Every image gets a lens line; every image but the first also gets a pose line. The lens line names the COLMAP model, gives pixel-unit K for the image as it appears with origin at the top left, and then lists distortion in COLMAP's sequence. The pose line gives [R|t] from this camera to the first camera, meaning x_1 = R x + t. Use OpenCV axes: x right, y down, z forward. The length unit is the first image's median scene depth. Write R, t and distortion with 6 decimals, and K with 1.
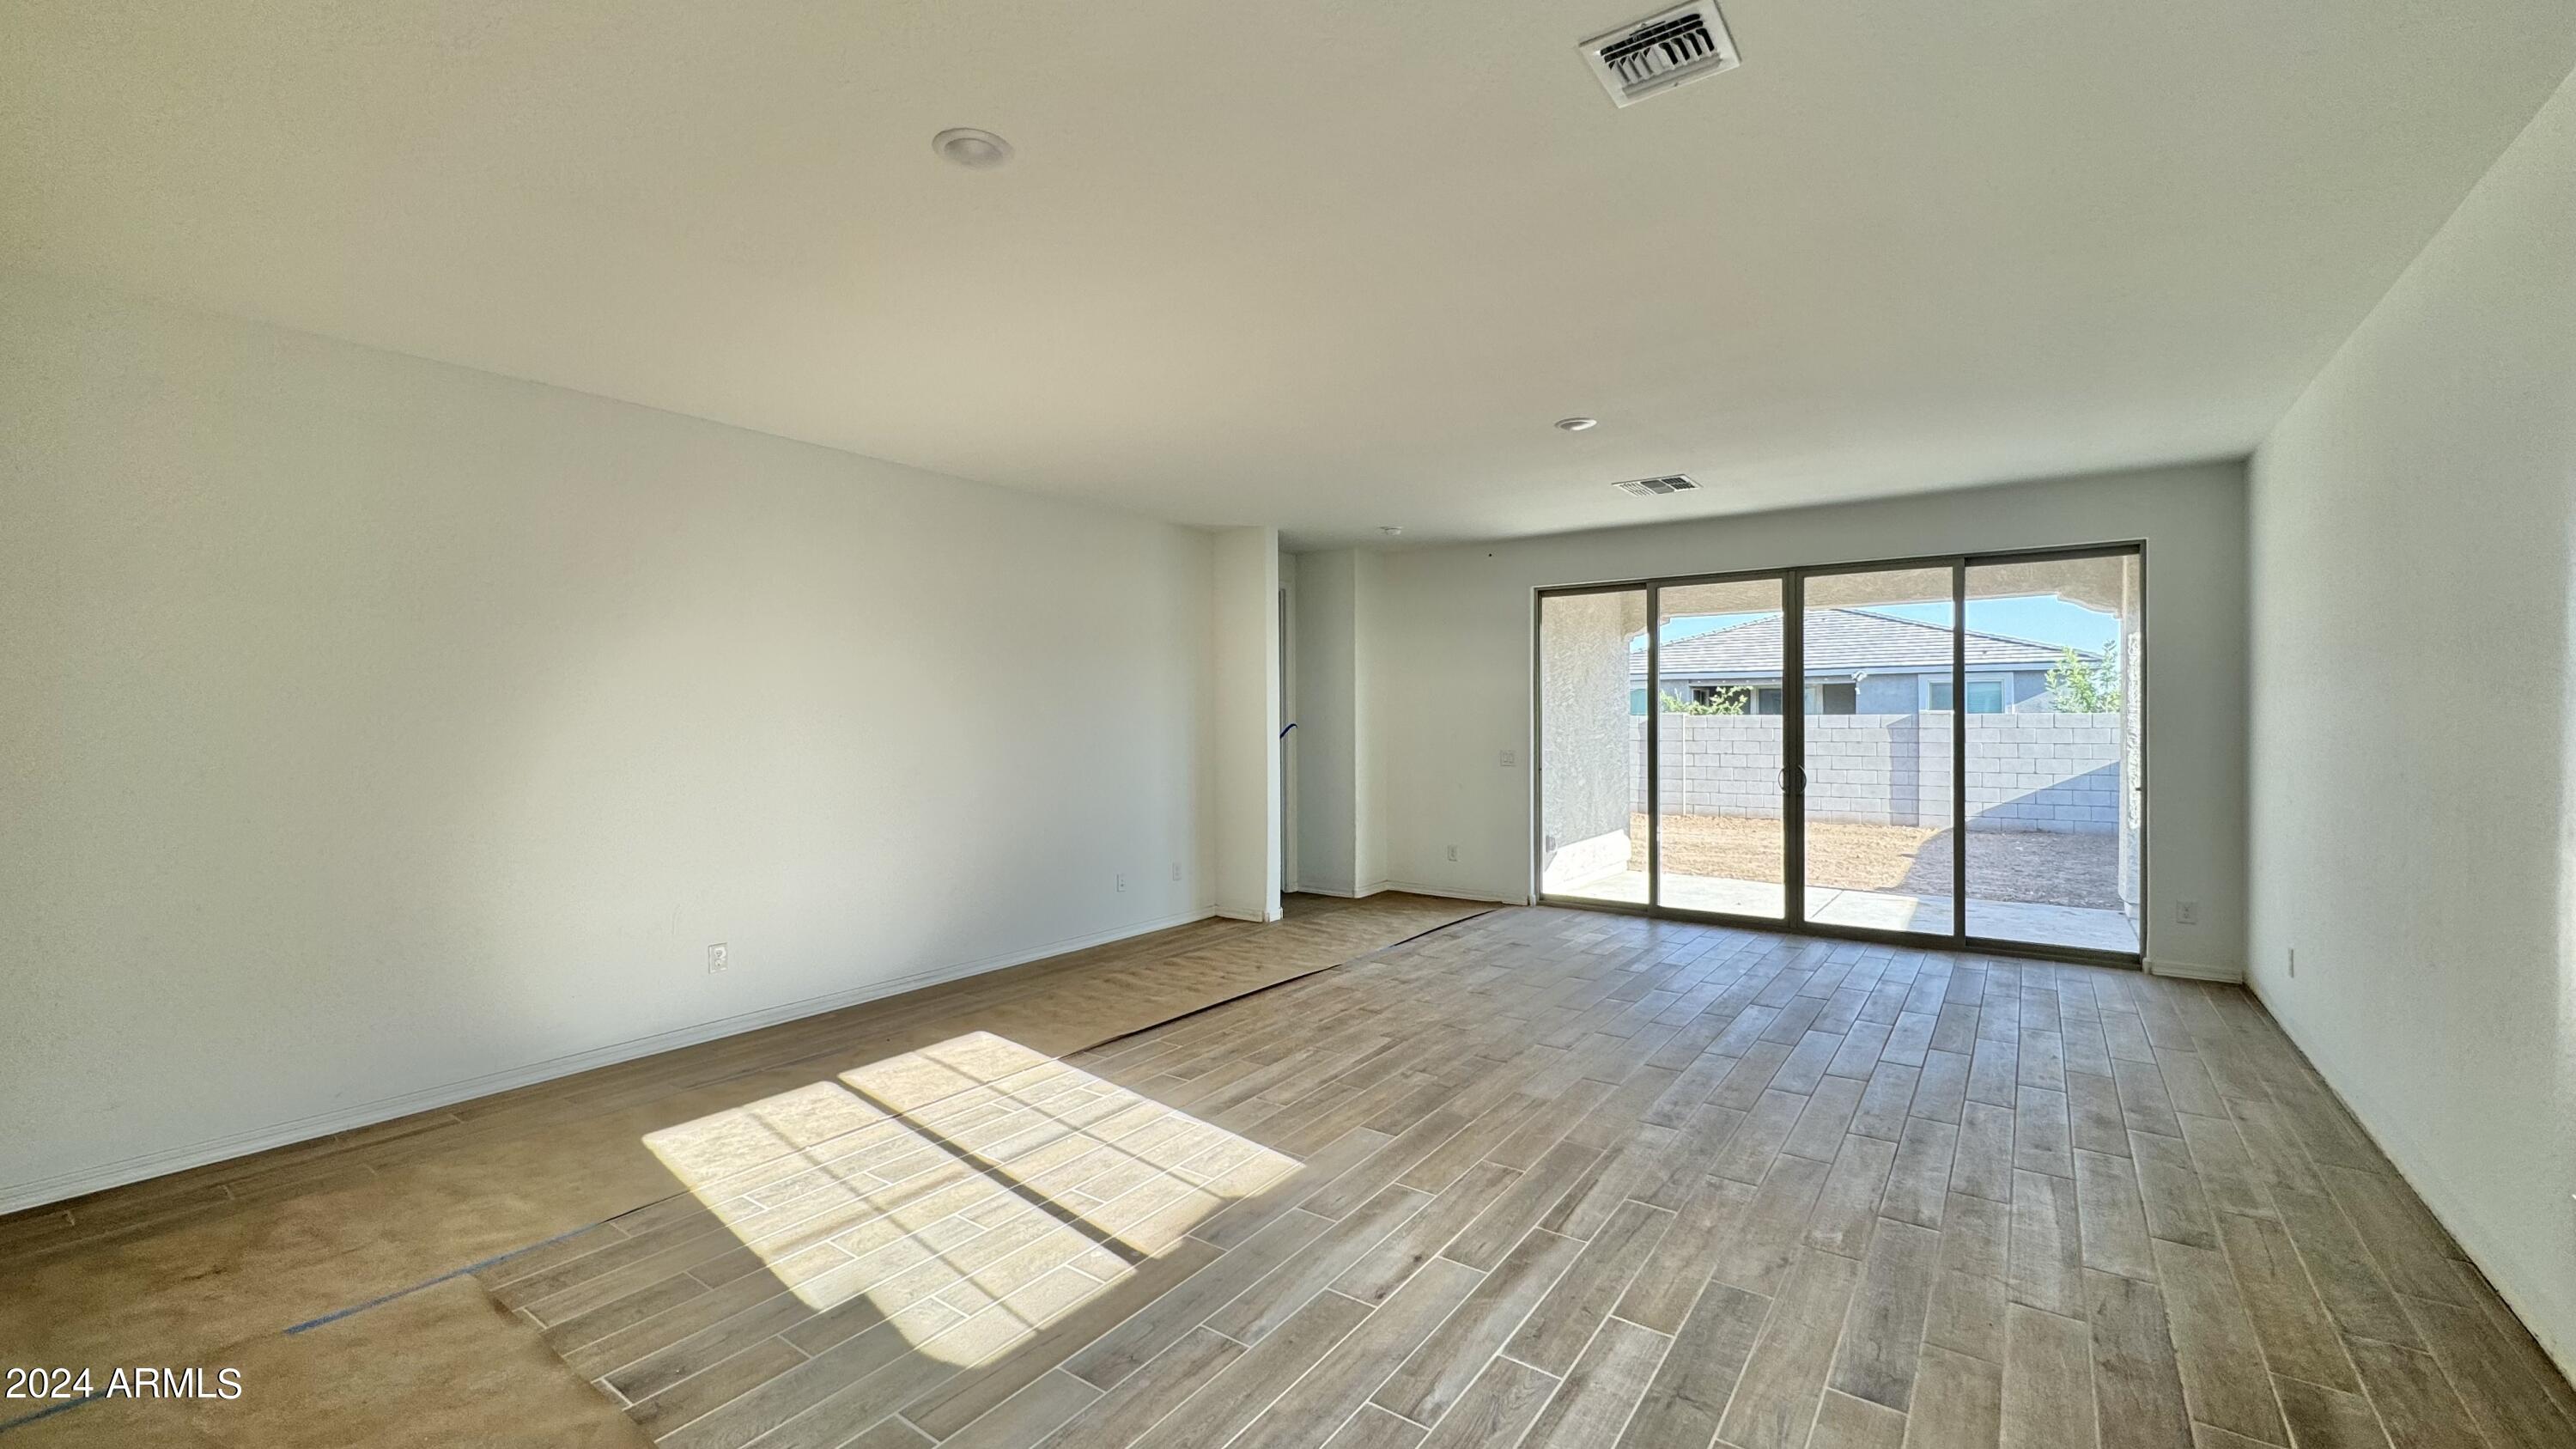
lens RADIAL K [[1026.5, 0, 1291.9], [0, 1026.5, 725.4], [0, 0, 1]] dist [-0.000306, -0.000055]
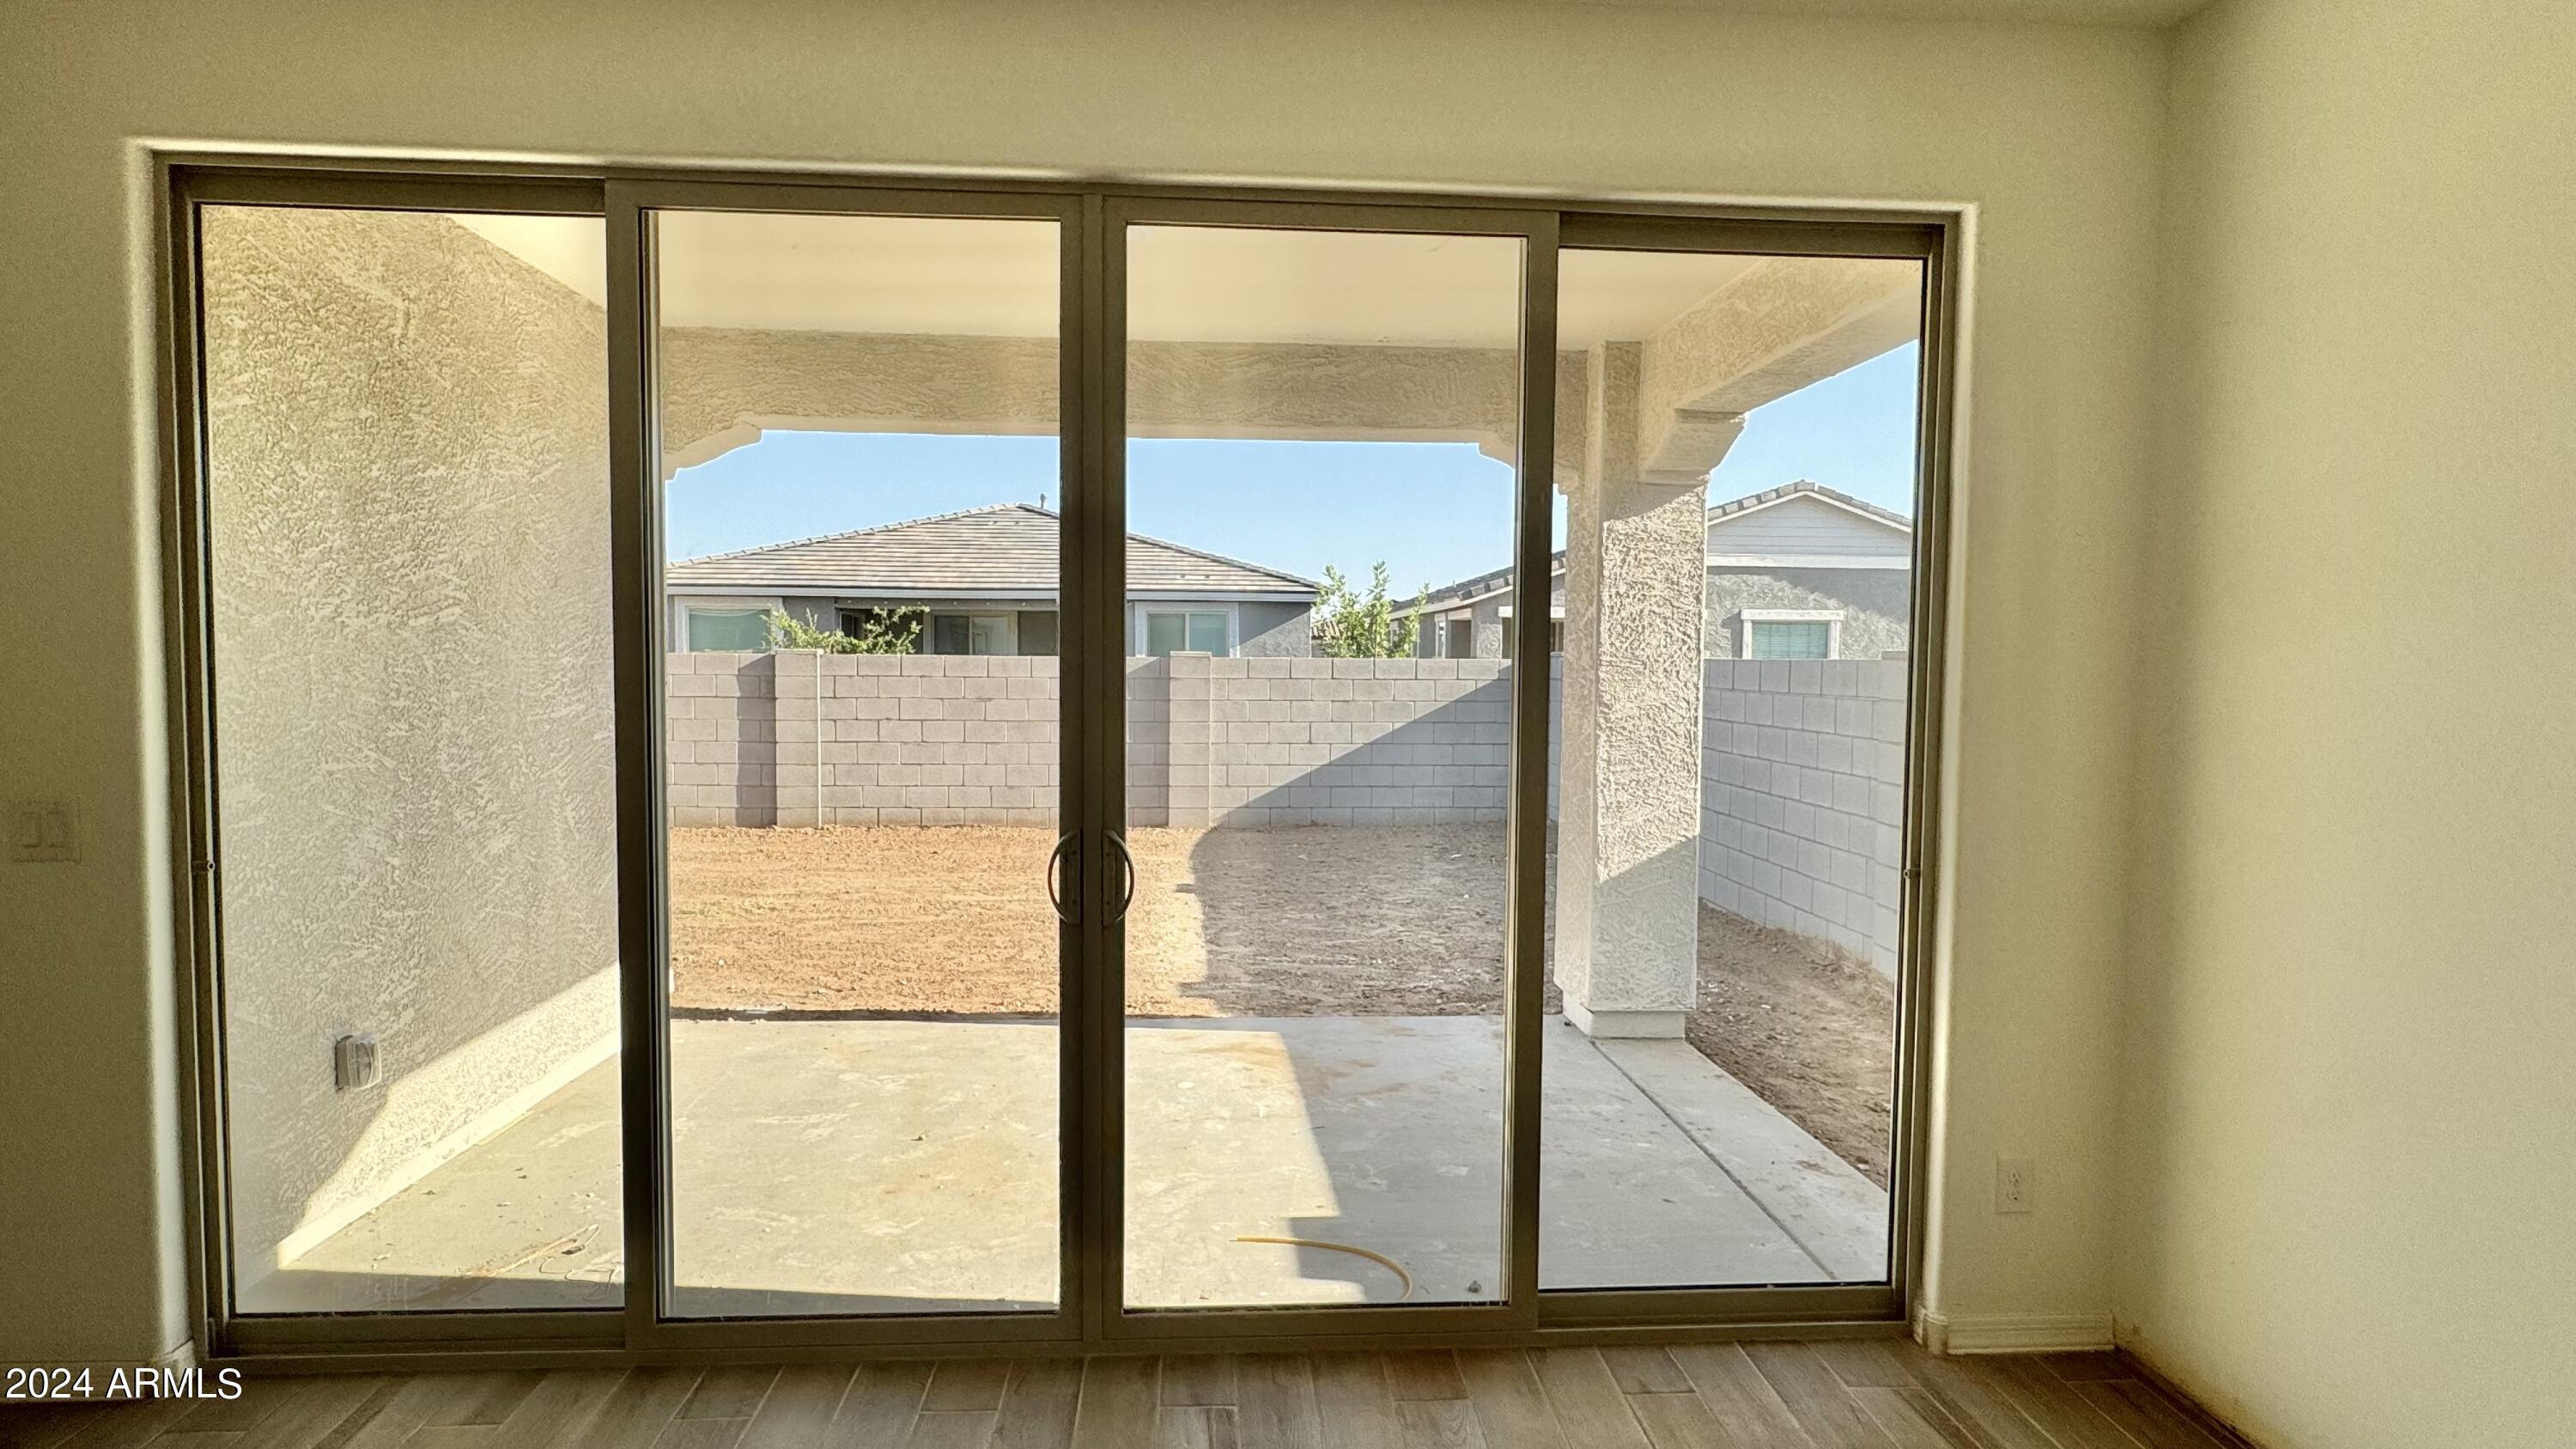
lens RADIAL K [[1340.1, 0, 1279.6], [0, 1340.1, 722.2], [0, 0, 1]] dist [0.000678, -0.000056]
pose [[0.775419, -0.018710, 0.631170, 0.274936], [-0.009110, 0.999125, 0.040810, -0.011514], [-0.631381, -0.037395, 0.774570, 0.645619]]
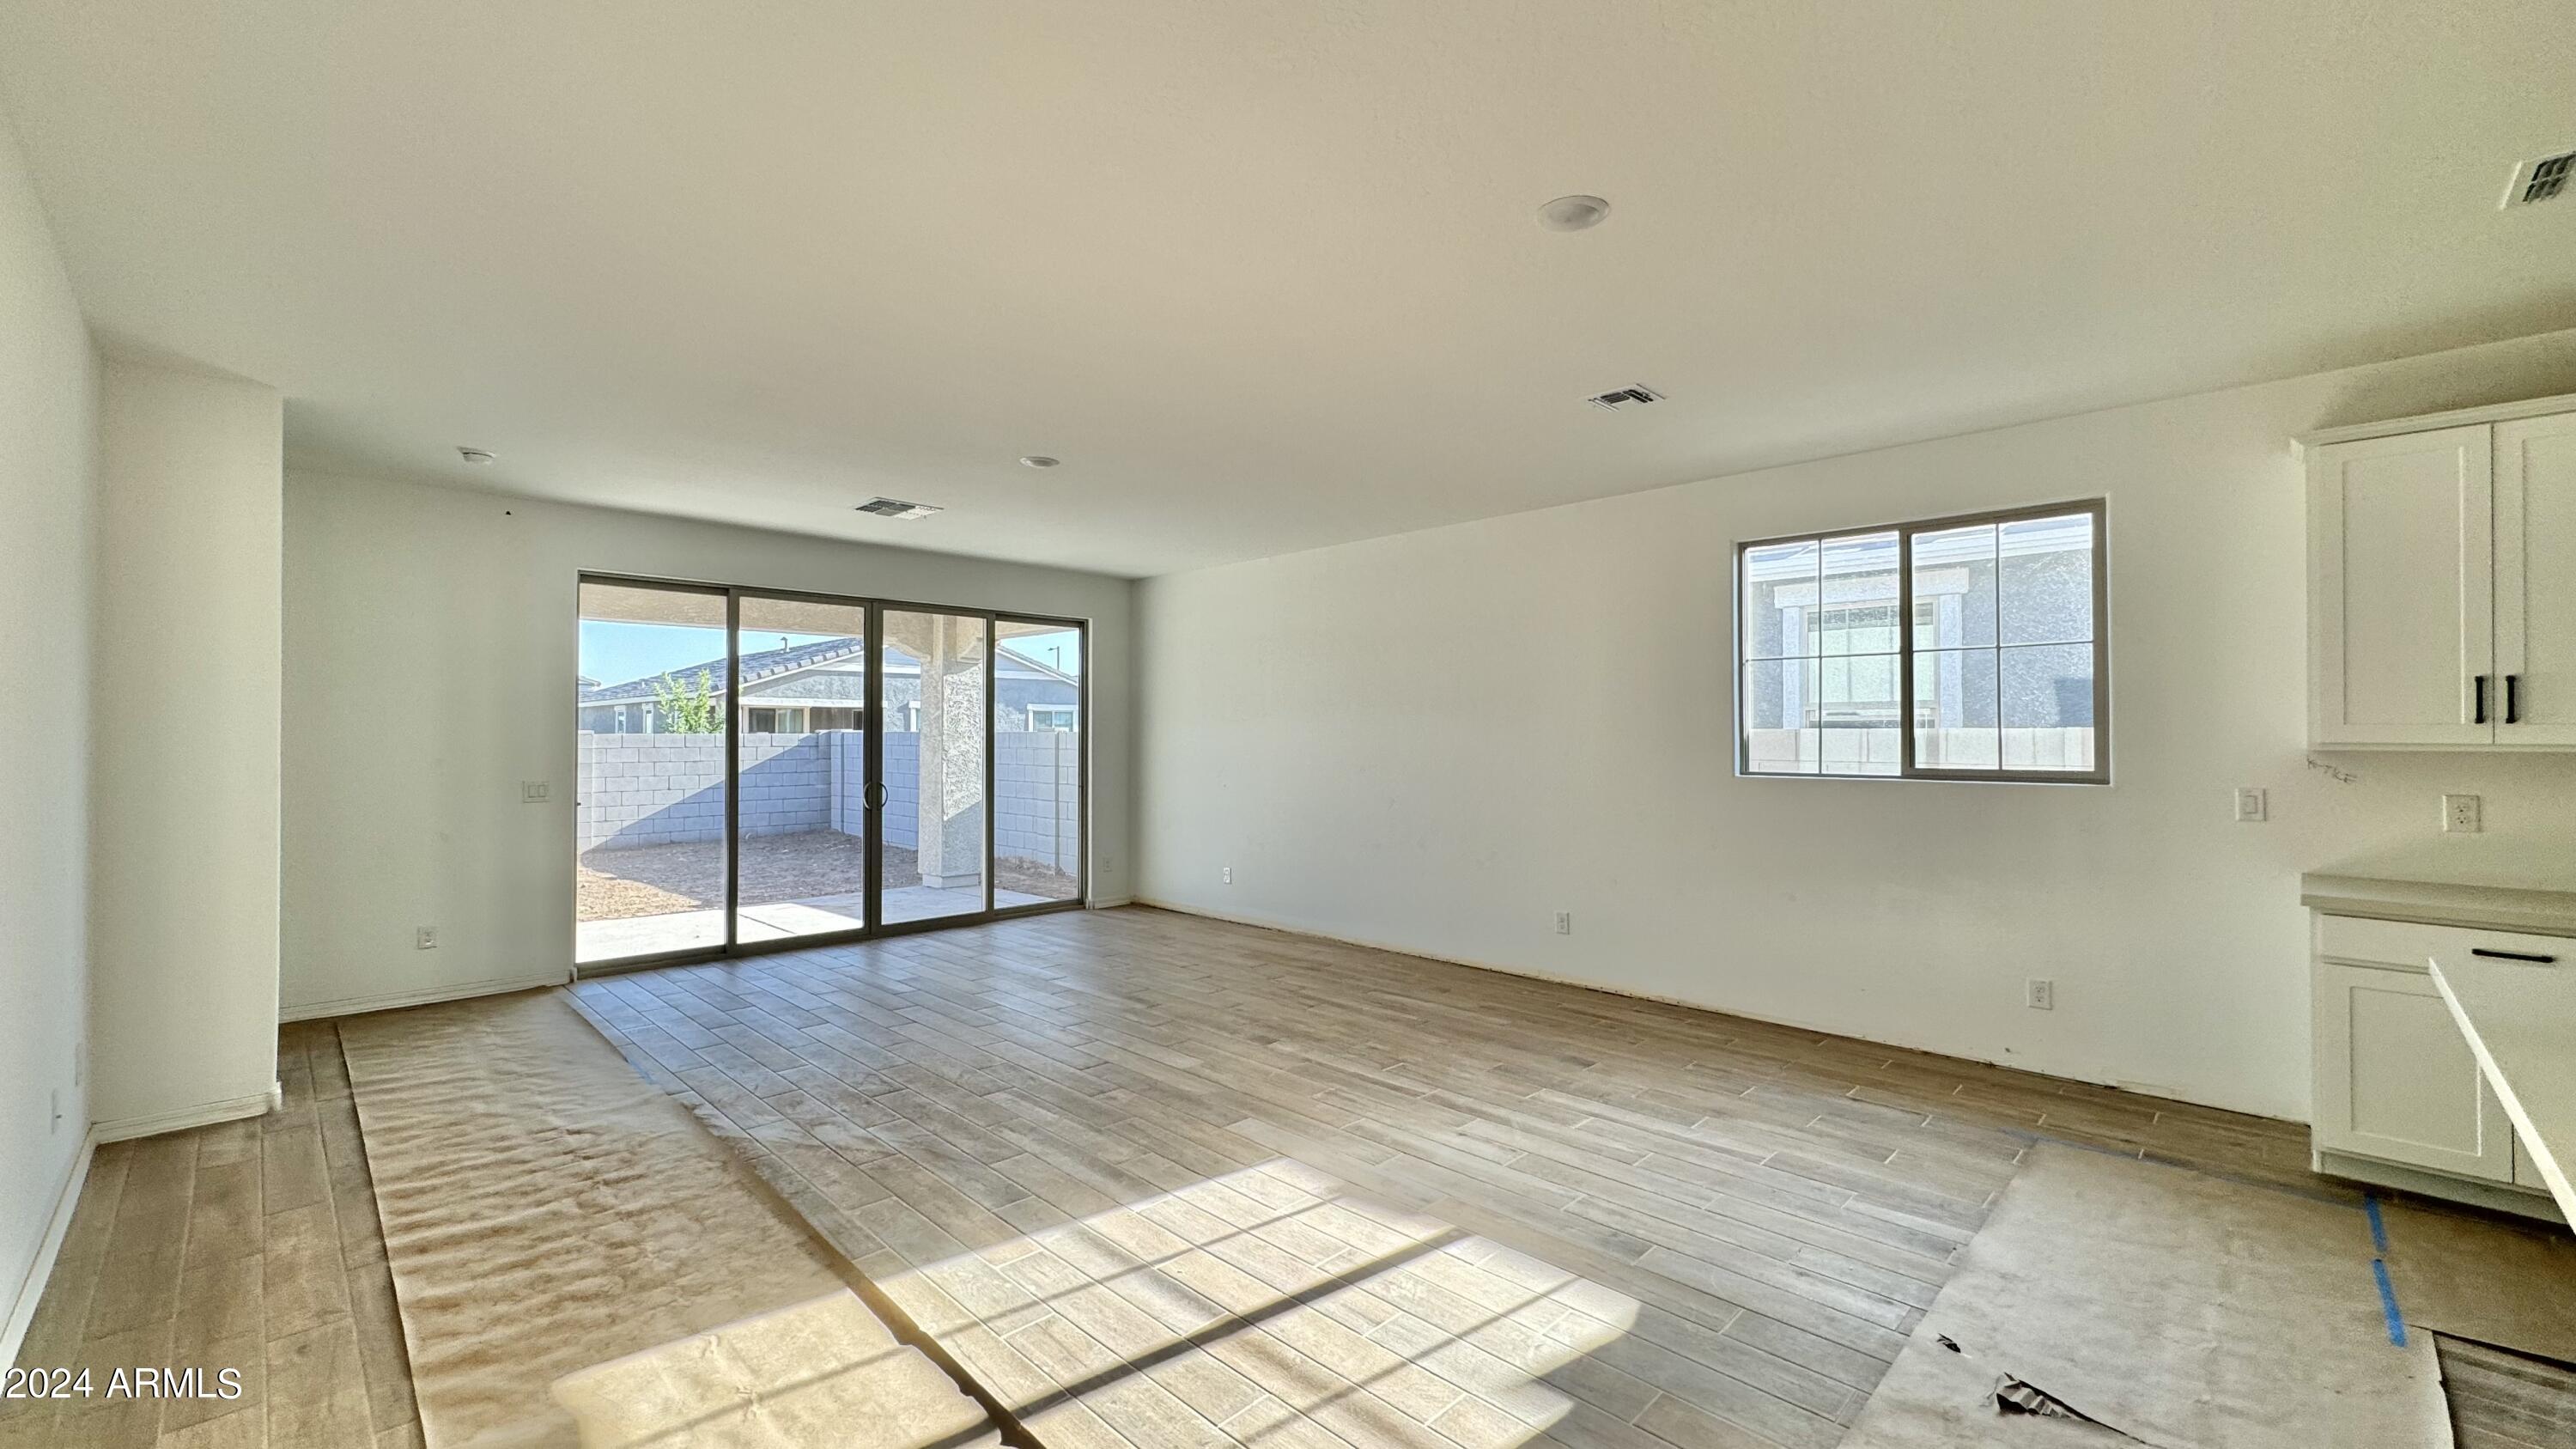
lens RADIAL K [[1026.5, 0, 1283.0], [0, 1026.5, 725.3], [0, 0, 1]] dist [-0.000306, -0.000055]
pose [[0.162589, 0.013684, 0.986599, -0.502219], [0.006221, 0.999870, -0.014893, -0.001978], [-0.986674, 0.008559, 0.162483, 0.398738]]
